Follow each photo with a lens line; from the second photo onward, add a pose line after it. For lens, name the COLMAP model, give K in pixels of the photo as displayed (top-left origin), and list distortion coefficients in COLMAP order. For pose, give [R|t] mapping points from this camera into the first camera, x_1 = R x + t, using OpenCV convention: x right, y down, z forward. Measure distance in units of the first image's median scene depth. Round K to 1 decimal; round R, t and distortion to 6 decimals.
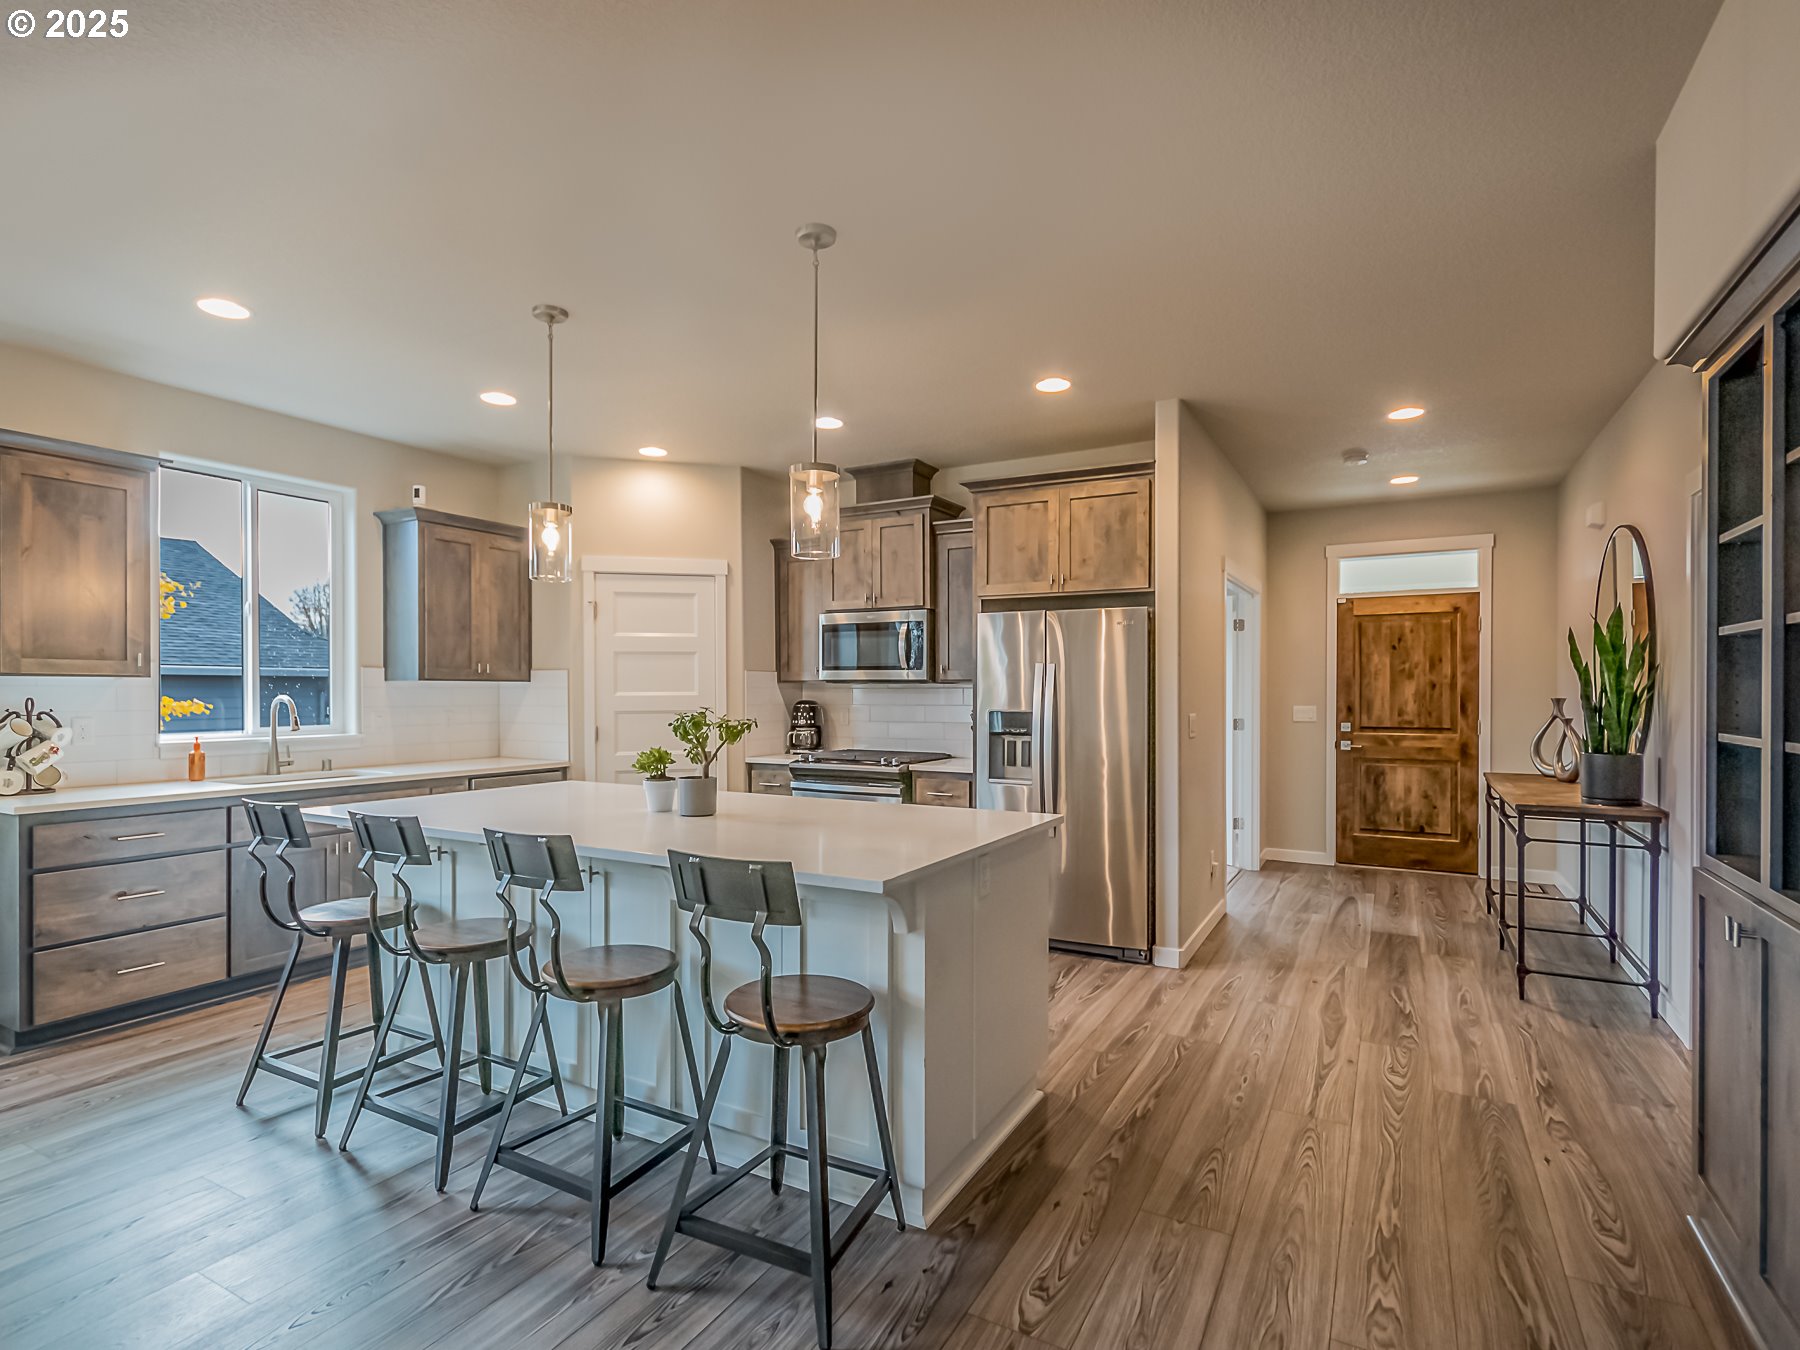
lens RADIAL K [[934.7, 0, 900.9], [0, 934.7, 701.4], [0, 0, 1]] dist [-0.005879, 0.001595]
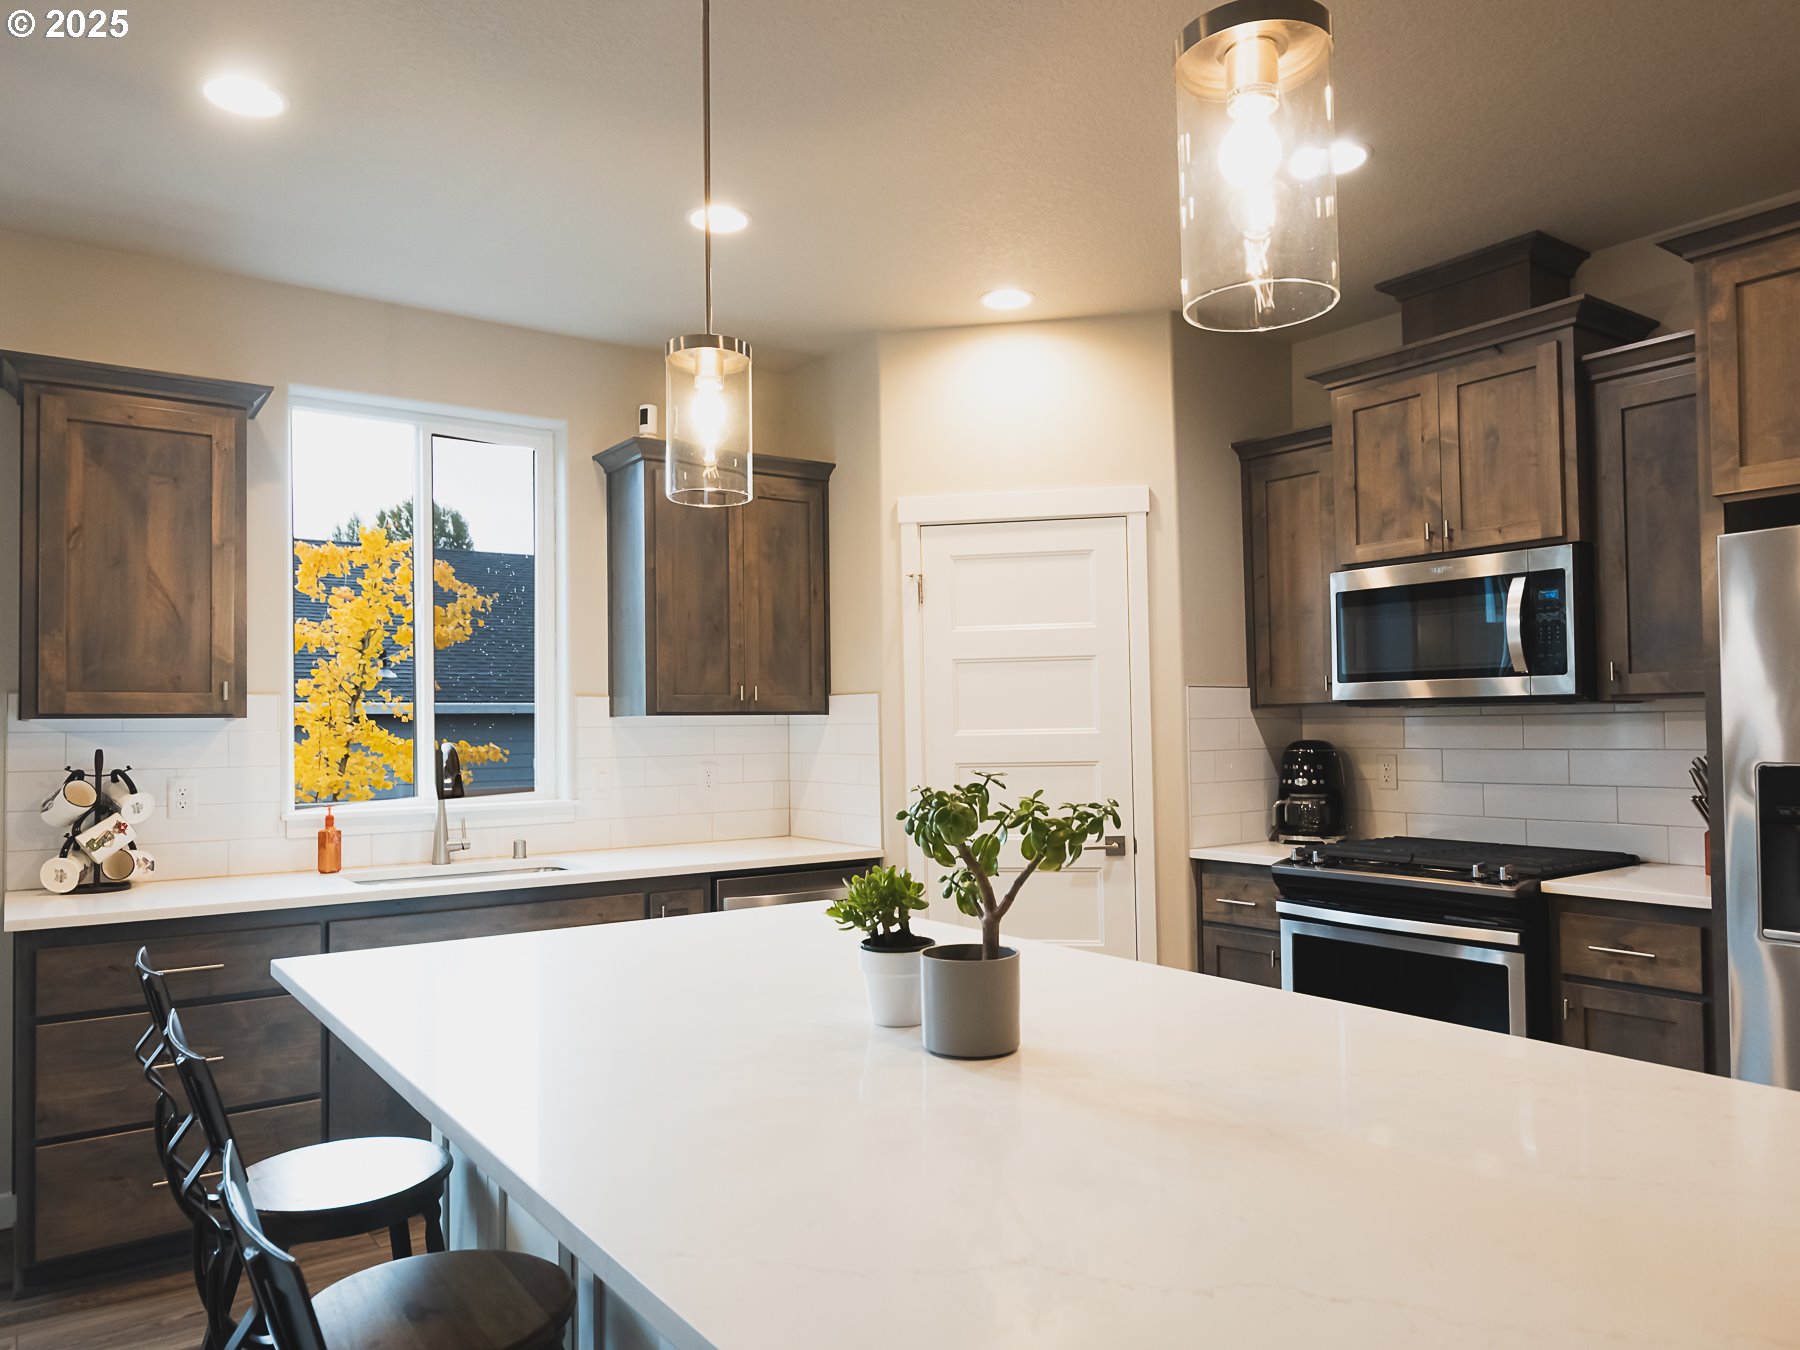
lens RADIAL K [[1250.1, 0, 879.9], [0, 1250.1, 696.2], [0, 0, 1]] dist [0.002616, -0.000231]
pose [[0.899031, -0.023080, -0.437276, -0.012983], [0.008985, 0.999372, -0.034274, -0.005209], [0.437792, 0.026885, 0.898674, 0.331274]]
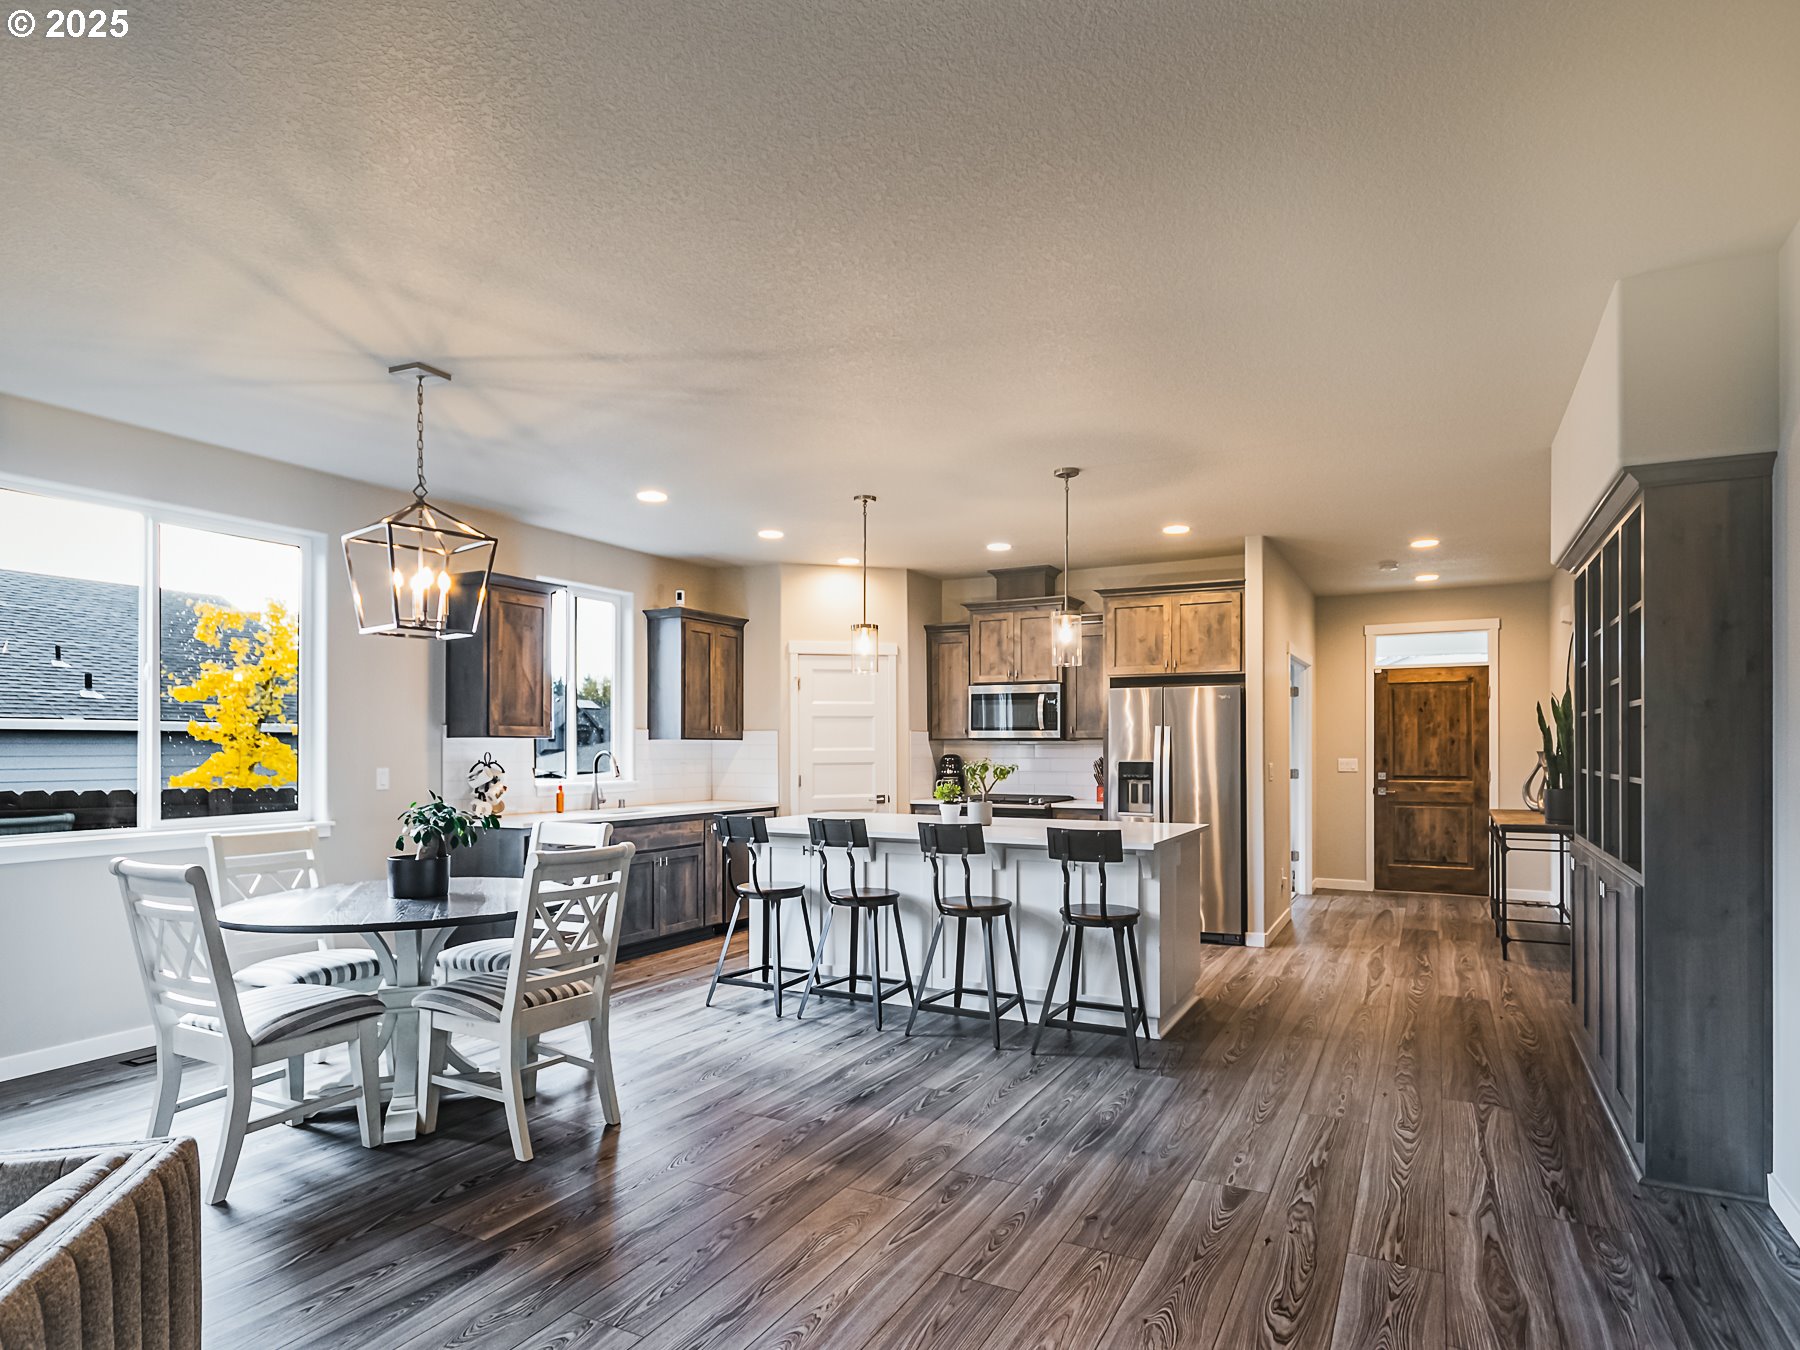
lens RADIAL K [[1058.0, 0, 898.0], [0, 1058.0, 747.8], [0, 0, 1]] dist [-0.009459, -0.000327]
pose [[0.999840, -0.001735, 0.017830, -0.248553], [0.001902, 0.999954, -0.009359, 0.004176], [-0.017813, 0.009391, 0.999797, -0.508632]]
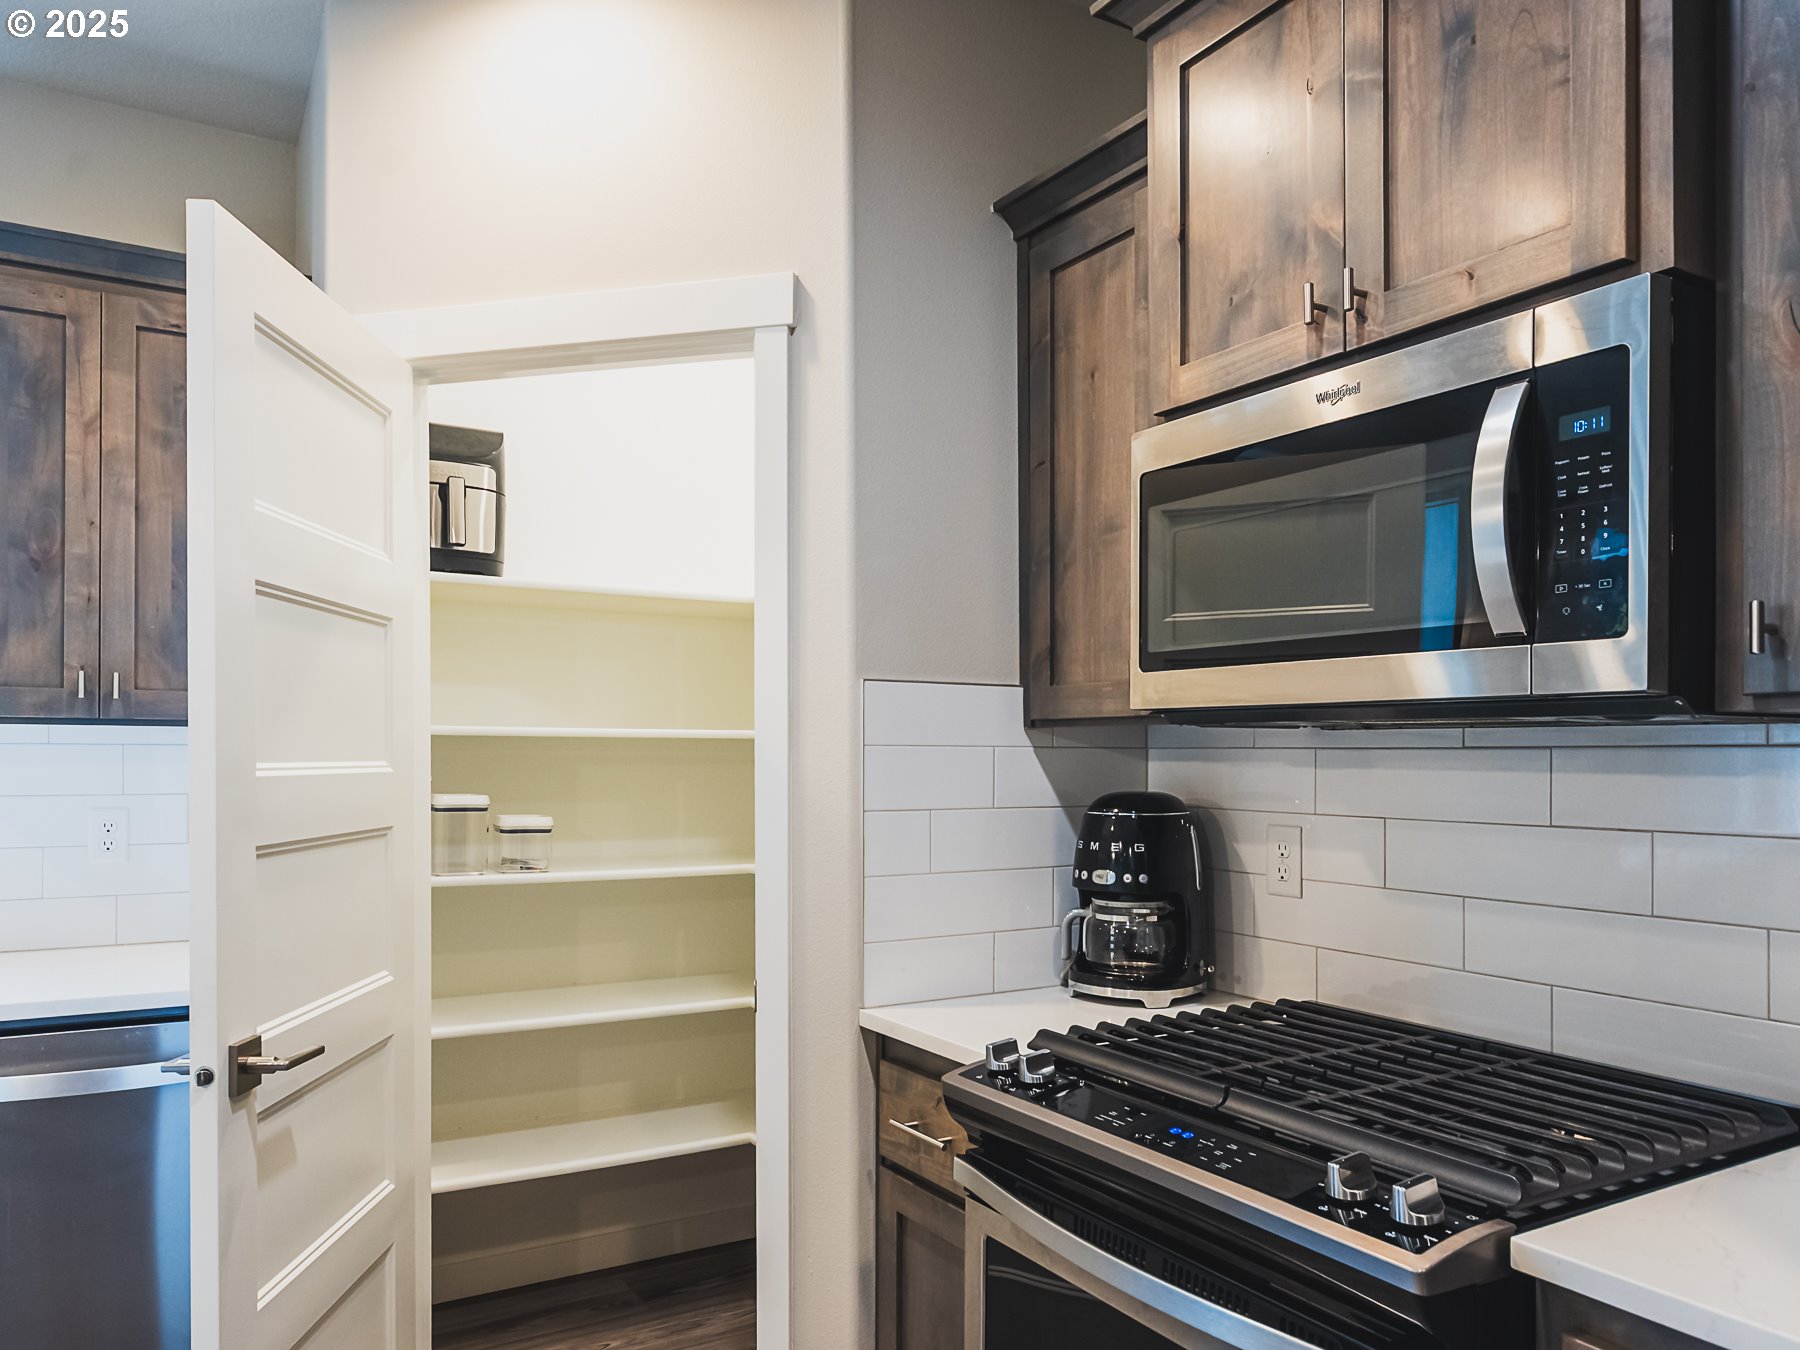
lens RADIAL K [[1301.8, 0, 872.0], [0, 1301.8, 744.3], [0, 0, 1]] dist [-0.004433, 0.004434]
pose [[0.854596, 0.000610, -0.519292, 0.032609], [-0.009306, 0.999857, -0.014141, -0.011265], [0.519209, 0.016918, 0.854480, 0.820612]]
